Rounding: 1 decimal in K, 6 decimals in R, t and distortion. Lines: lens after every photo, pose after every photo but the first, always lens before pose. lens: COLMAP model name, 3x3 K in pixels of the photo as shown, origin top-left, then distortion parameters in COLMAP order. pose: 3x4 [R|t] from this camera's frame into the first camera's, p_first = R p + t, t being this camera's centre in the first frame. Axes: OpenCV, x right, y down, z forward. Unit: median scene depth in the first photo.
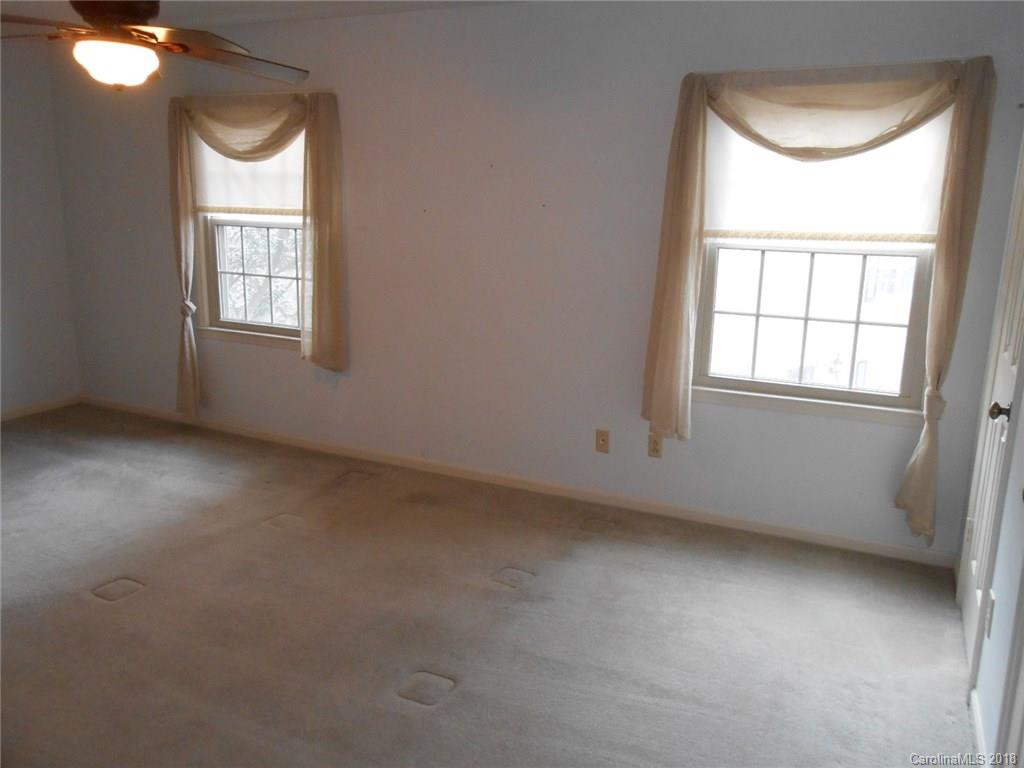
lens RADIAL K [[799.9, 0, 512.0], [0, 799.9, 384.0], [0, 0, 1]] dist [-0.038977, 0.062758]
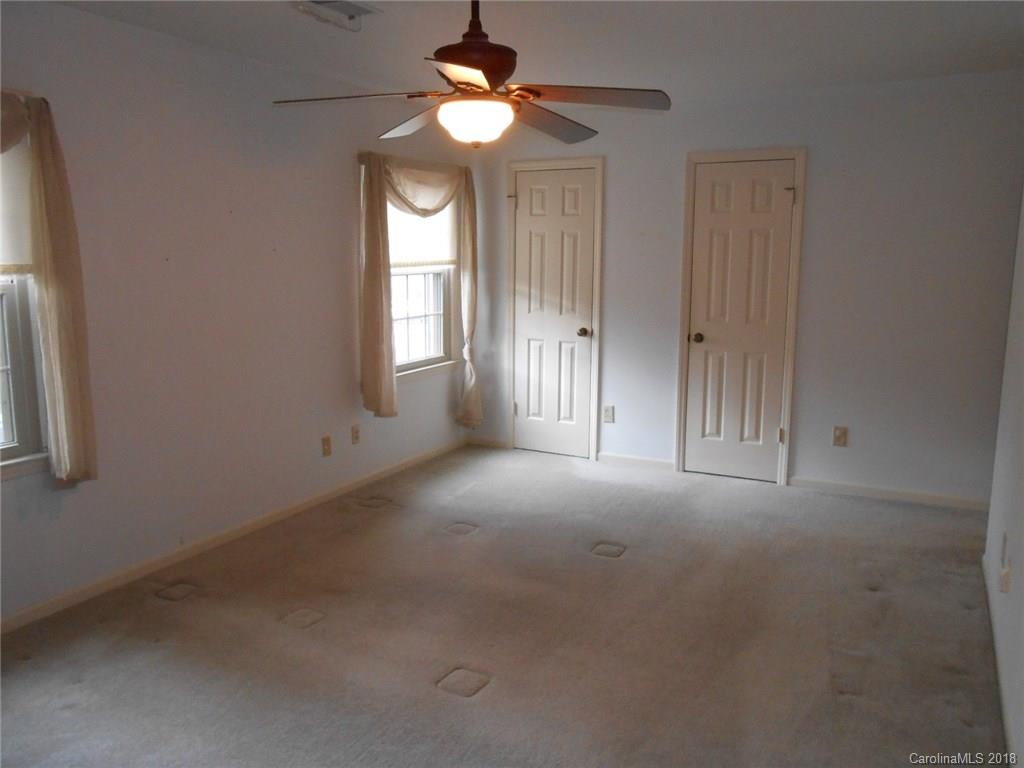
lens RADIAL K [[799.9, 0, 512.0], [0, 799.9, 384.0], [0, 0, 1]] dist [-0.038977, 0.062758]
pose [[0.046378, -0.191664, 0.980364, -1.193422], [0.218005, 0.959705, 0.177312, -0.195856], [-0.974845, 0.205501, 0.086293, 0.723121]]
